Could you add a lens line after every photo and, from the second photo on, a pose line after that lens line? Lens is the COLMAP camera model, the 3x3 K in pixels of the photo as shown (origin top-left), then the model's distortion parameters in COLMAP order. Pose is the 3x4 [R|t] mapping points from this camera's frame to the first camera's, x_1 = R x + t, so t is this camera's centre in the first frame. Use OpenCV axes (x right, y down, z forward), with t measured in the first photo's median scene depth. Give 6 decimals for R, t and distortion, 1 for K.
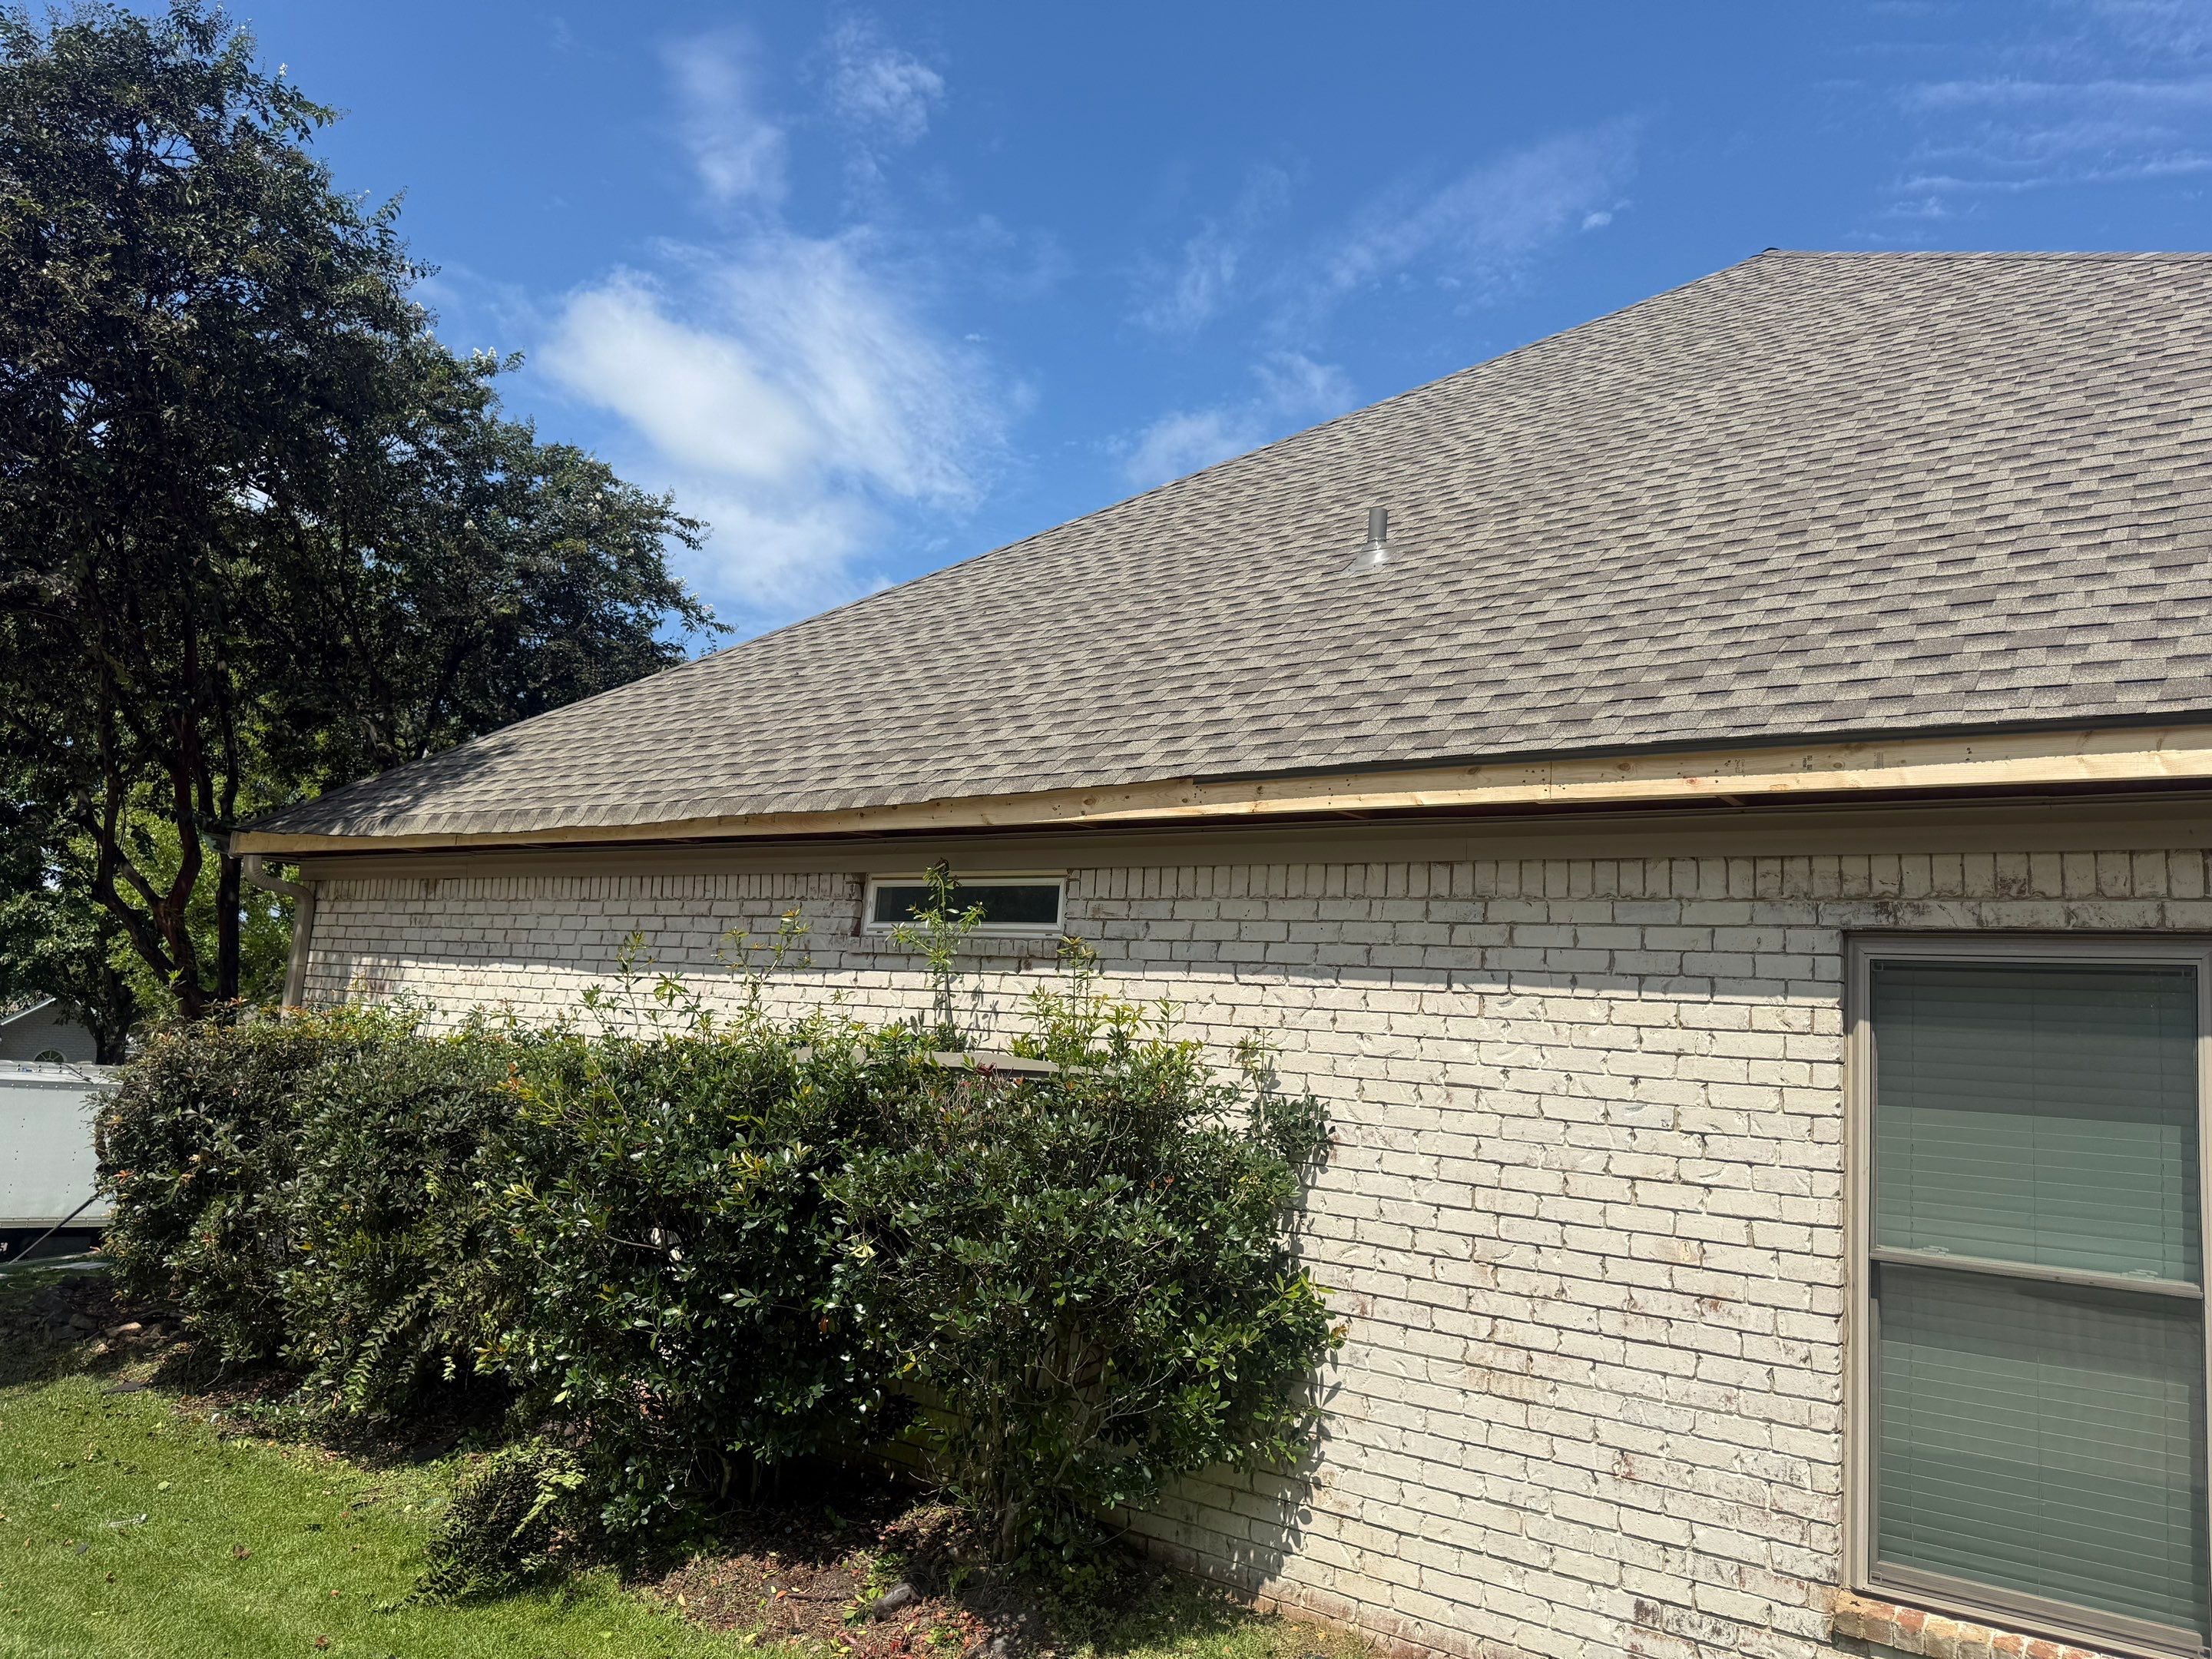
lens RADIAL K [[1562.1, 0, 1106.0], [0, 1562.1, 829.5], [0, 0, 1]] dist [0.060276, -0.082188]
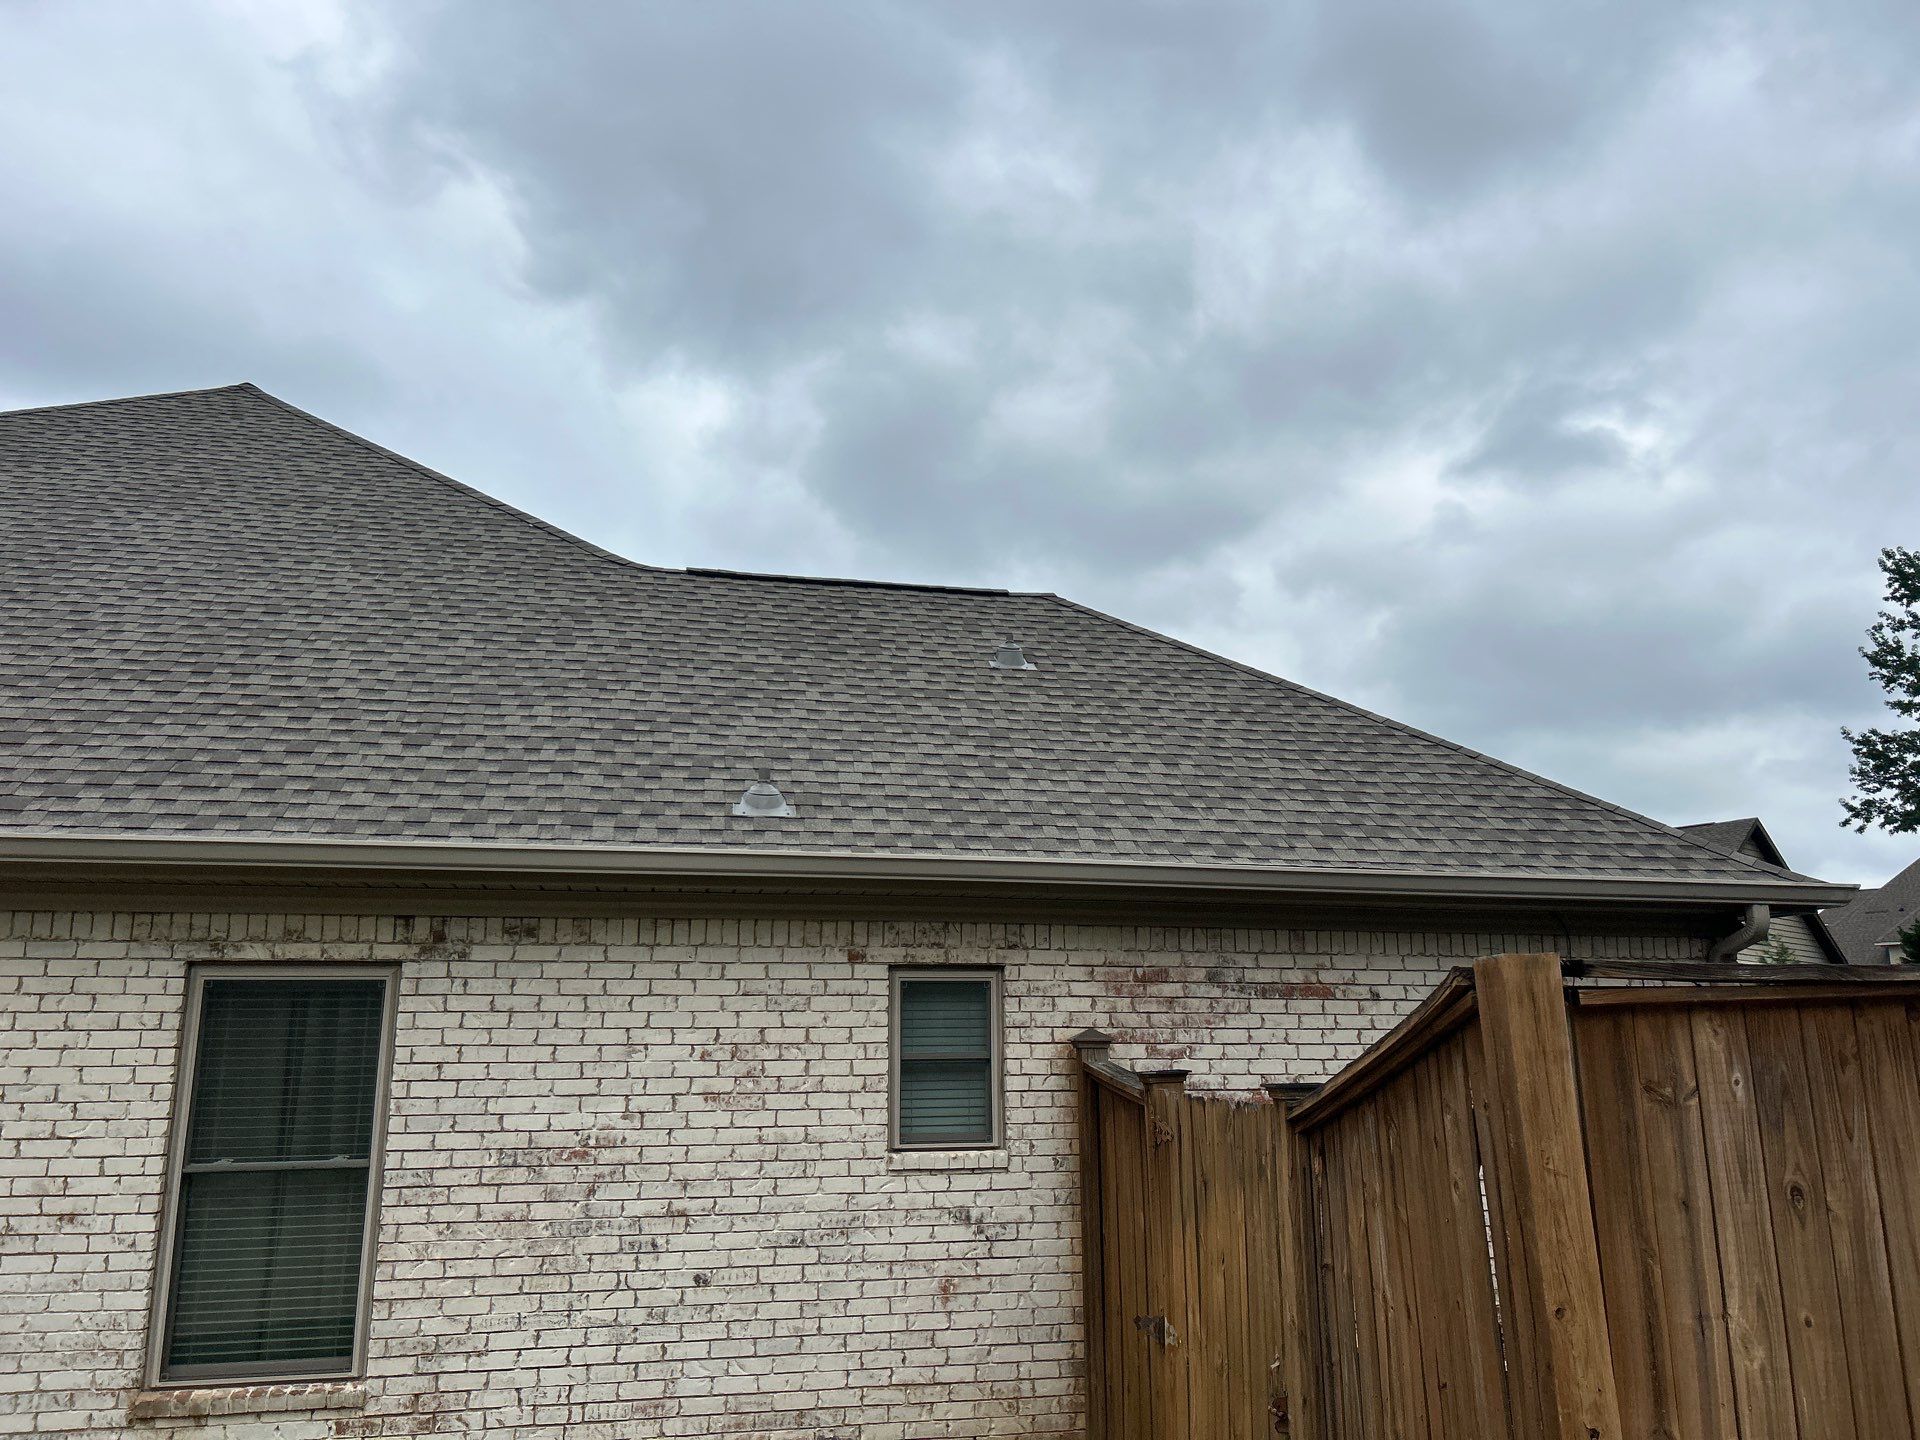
lens RADIAL K [[1427.9, 0, 977.6], [0, 1427.9, 734.0], [0, 0, 1]] dist [0.059052, -0.067829]
pose [[0.652546, 0.089419, 0.752455, -0.105255], [-0.056006, 0.995988, -0.069790, -0.091870], [-0.755676, 0.003399, 0.654936, -0.466281]]
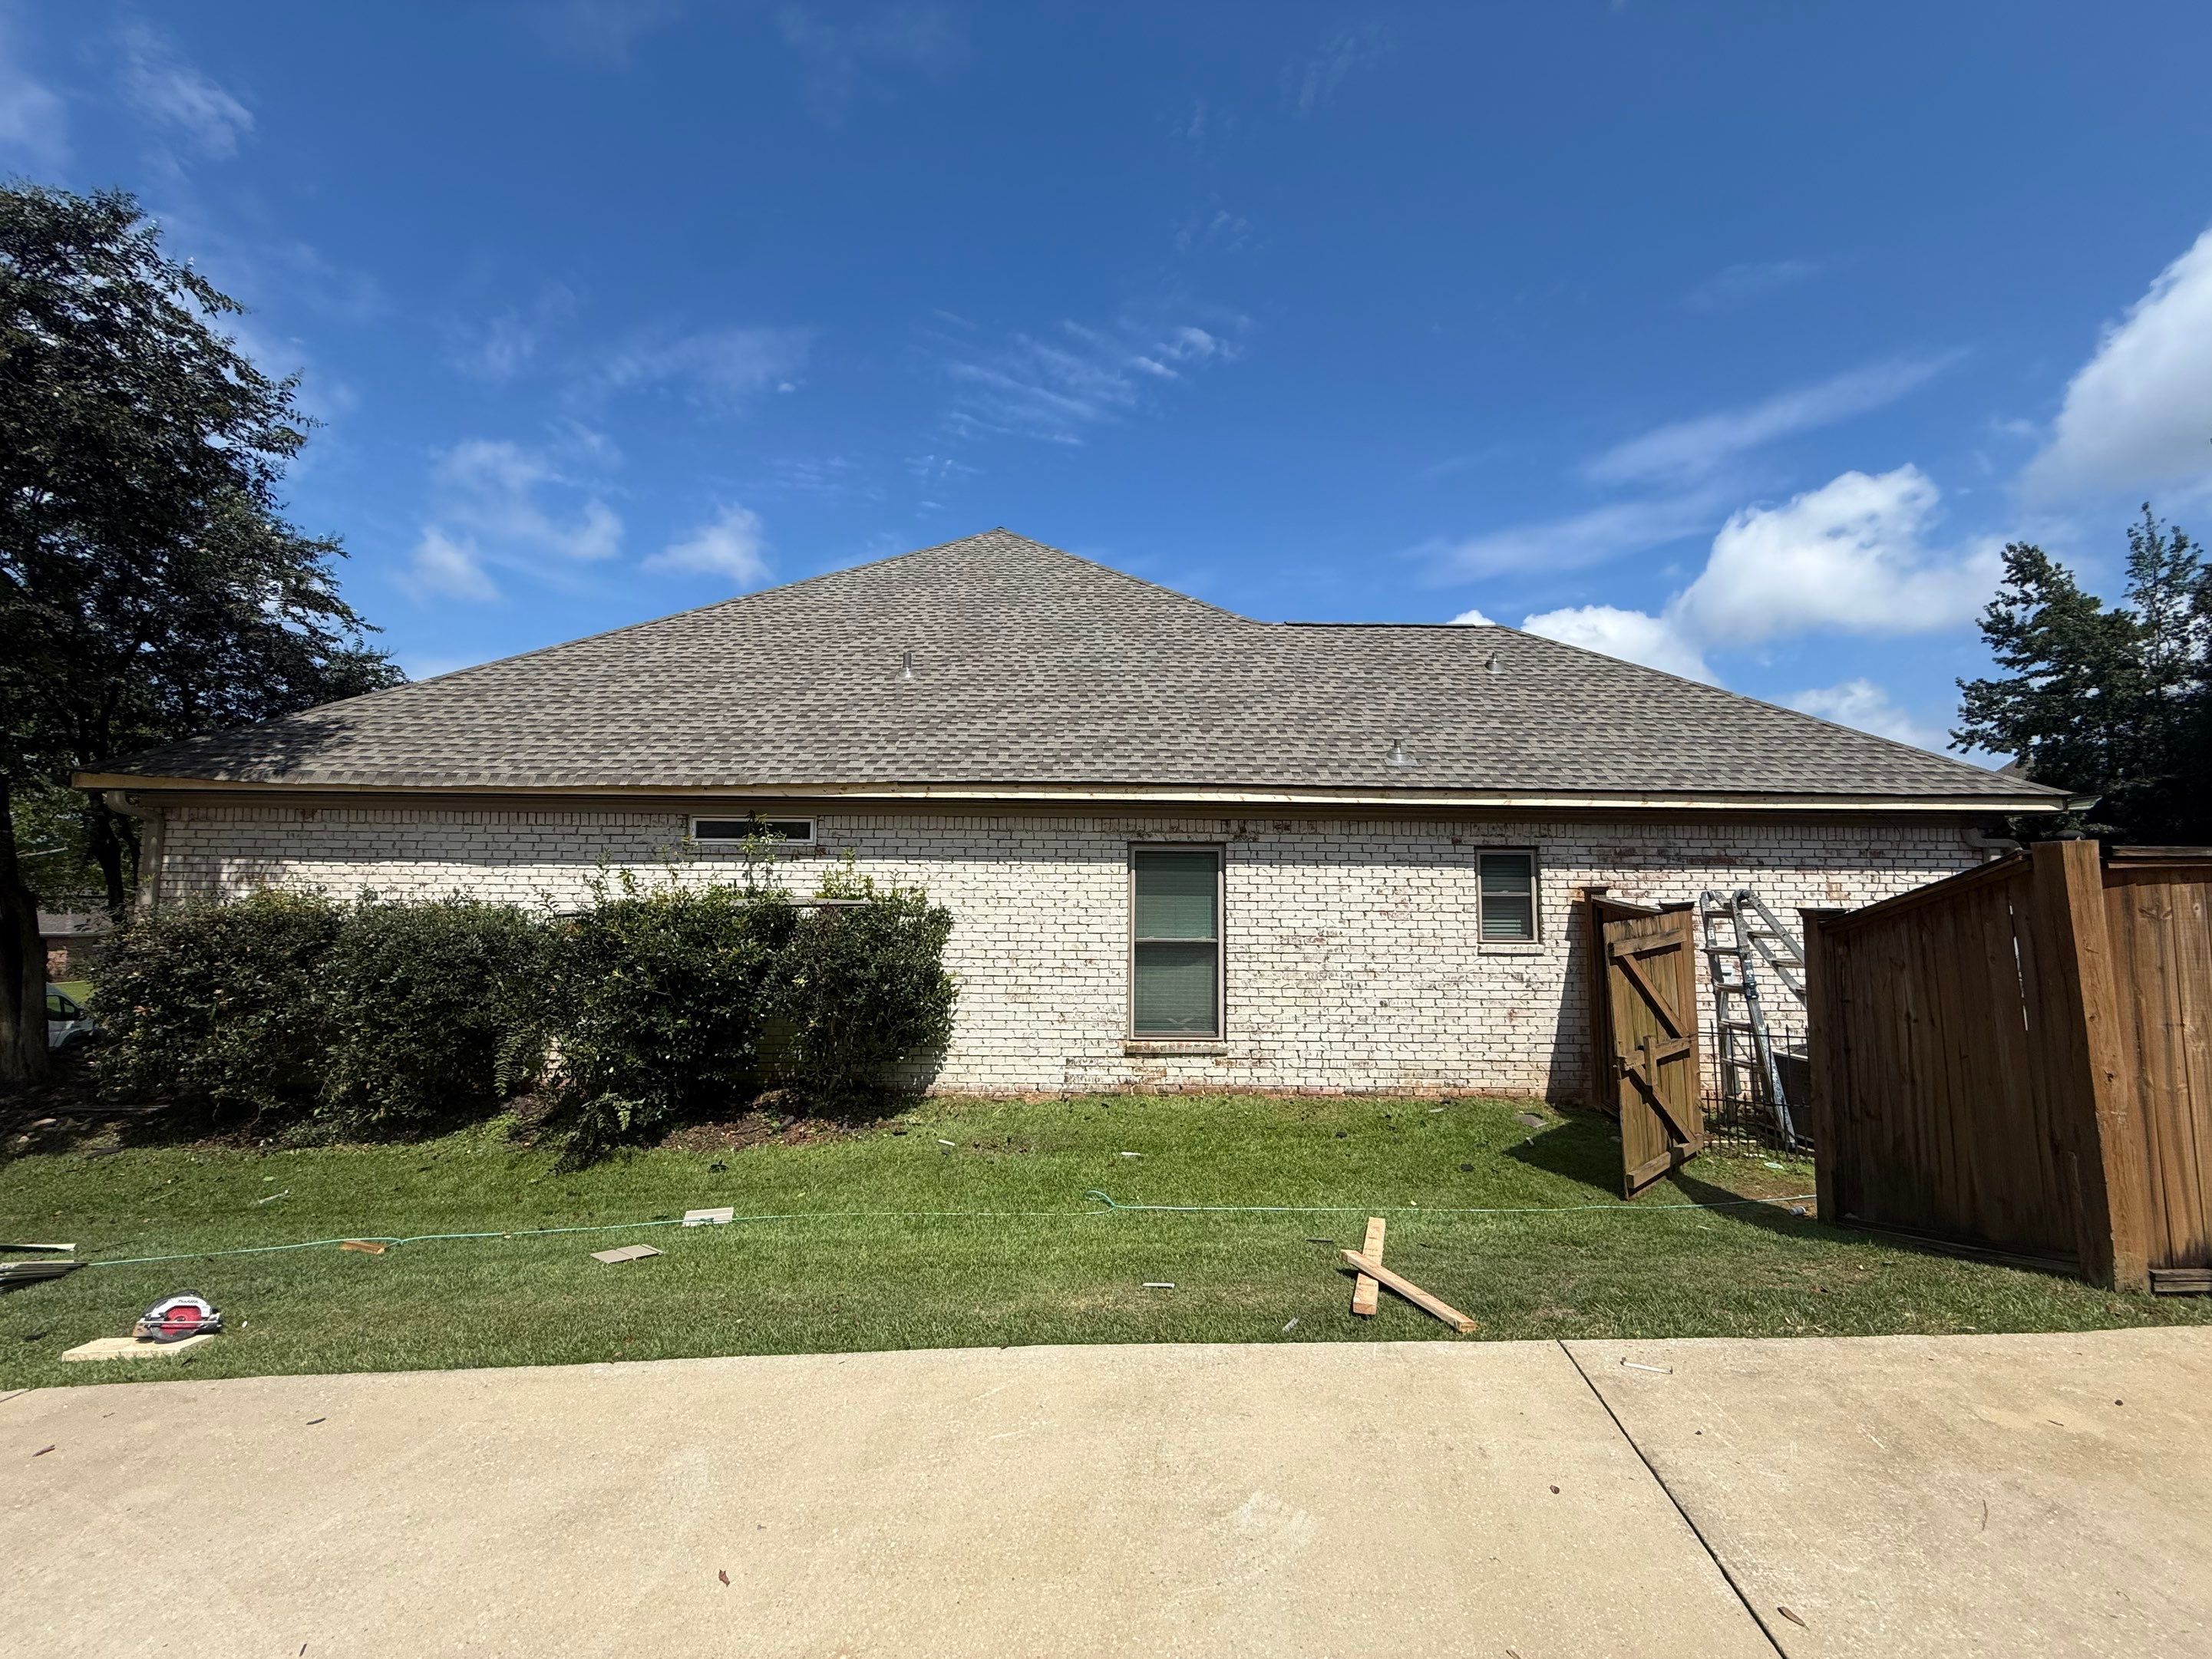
lens RADIAL K [[876.0, 0, 1097.1], [0, 876.0, 822.7], [0, 0, 1]] dist [-0.000095, 0.000208]
pose [[0.798563, -0.015112, 0.601721, -0.569989], [-0.038102, 0.996411, 0.075591, -0.093148], [-0.600704, -0.083291, 0.795121, -0.323349]]
